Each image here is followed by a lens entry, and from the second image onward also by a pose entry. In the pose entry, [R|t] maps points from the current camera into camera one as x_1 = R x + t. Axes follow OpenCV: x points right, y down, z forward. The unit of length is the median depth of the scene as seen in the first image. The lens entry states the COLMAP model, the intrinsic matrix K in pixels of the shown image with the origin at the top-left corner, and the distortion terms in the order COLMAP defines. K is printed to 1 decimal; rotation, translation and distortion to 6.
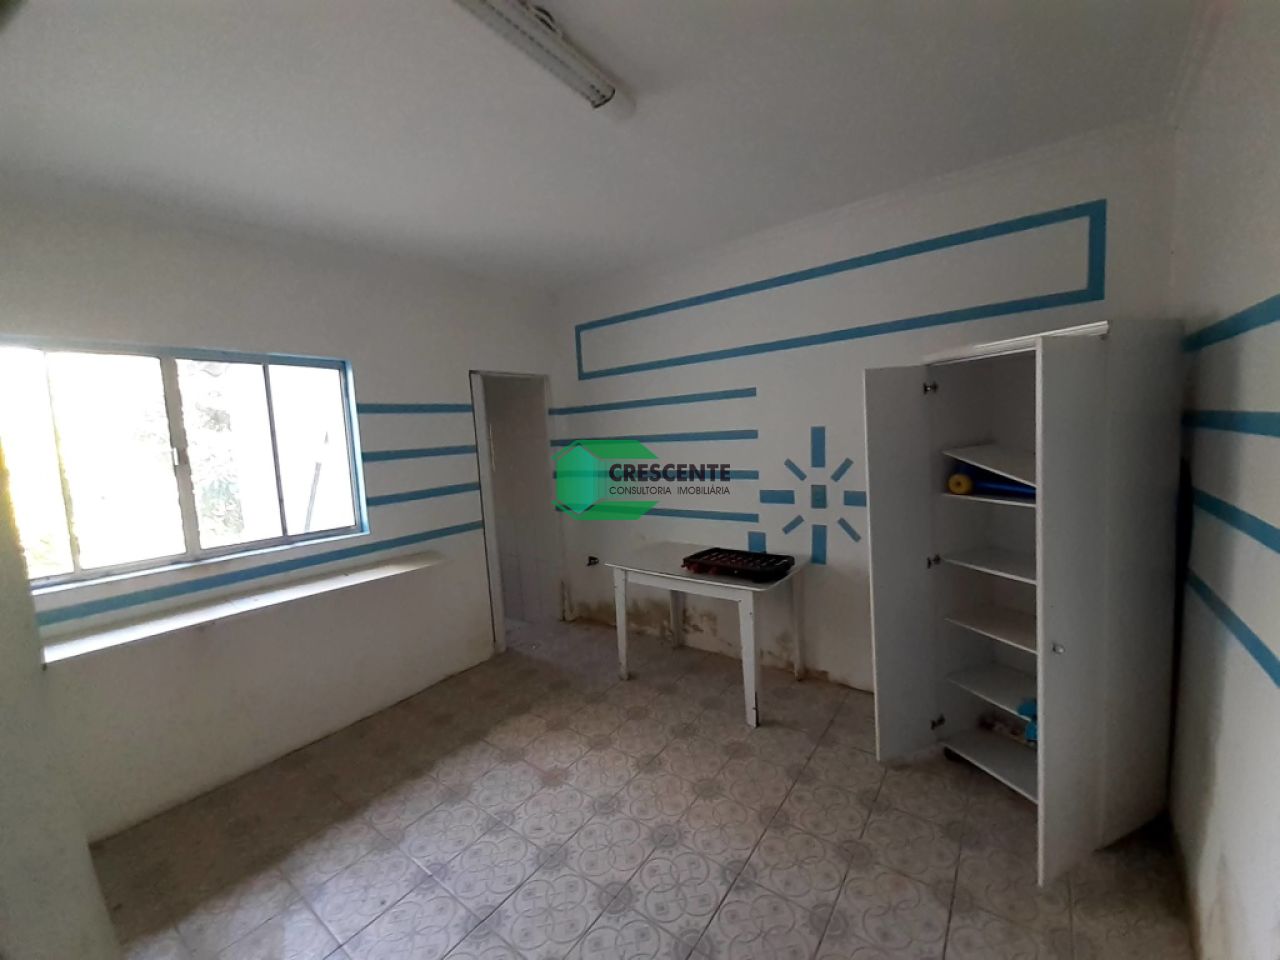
lens RADIAL K [[504.8, 0, 650.8], [0, 504.8, 477.6], [0, 0, 1]] dist [0.019138, -0.017561]
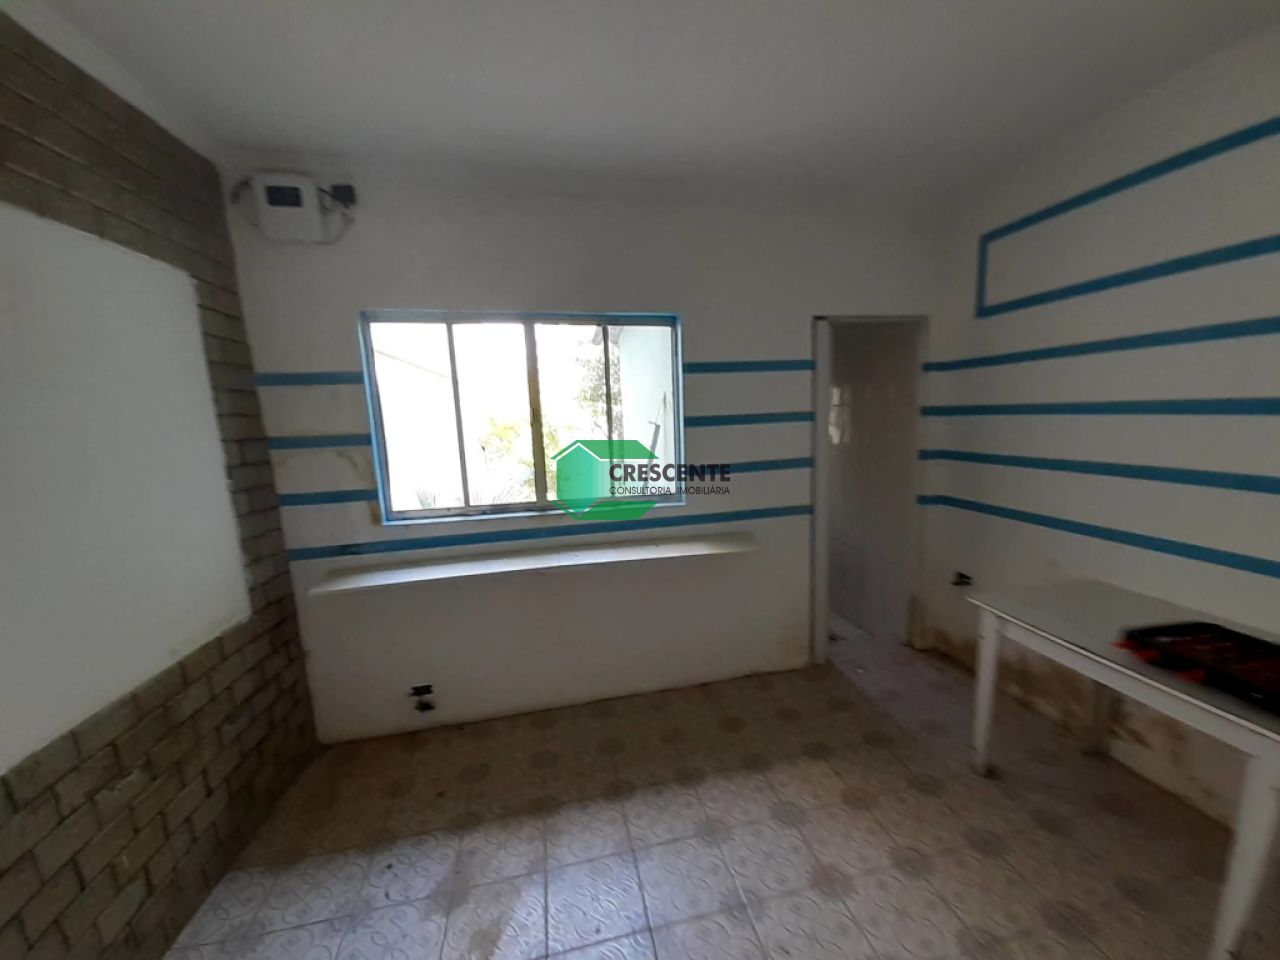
lens RADIAL K [[520.9, 0, 659.2], [0, 520.9, 498.1], [0, 0, 1]] dist [0.011911, -0.013381]
pose [[0.758795, 0.133206, -0.637562, 0.020518], [-0.065836, 0.989536, 0.128388, -0.021993], [0.647993, -0.055446, 0.759625, 0.242068]]
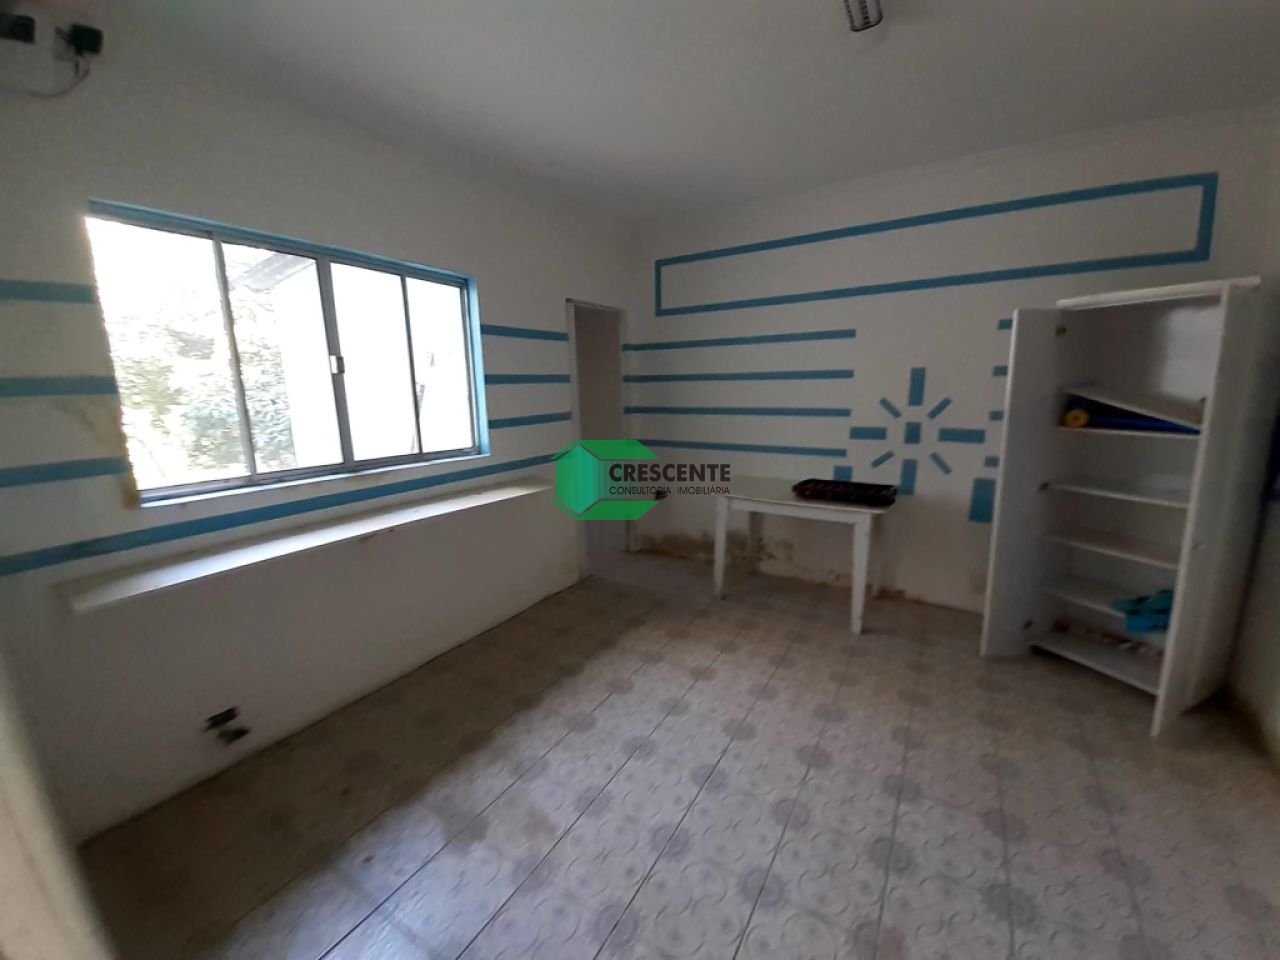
lens RADIAL K [[504.8, 0, 650.8], [0, 504.8, 477.6], [0, 0, 1]] dist [0.019138, -0.017561]
pose [[0.995658, 0.023944, 0.089951, -0.324927], [-0.031592, 0.995916, 0.084581, 0.058676], [-0.087558, -0.087056, 0.992348, -0.041071]]
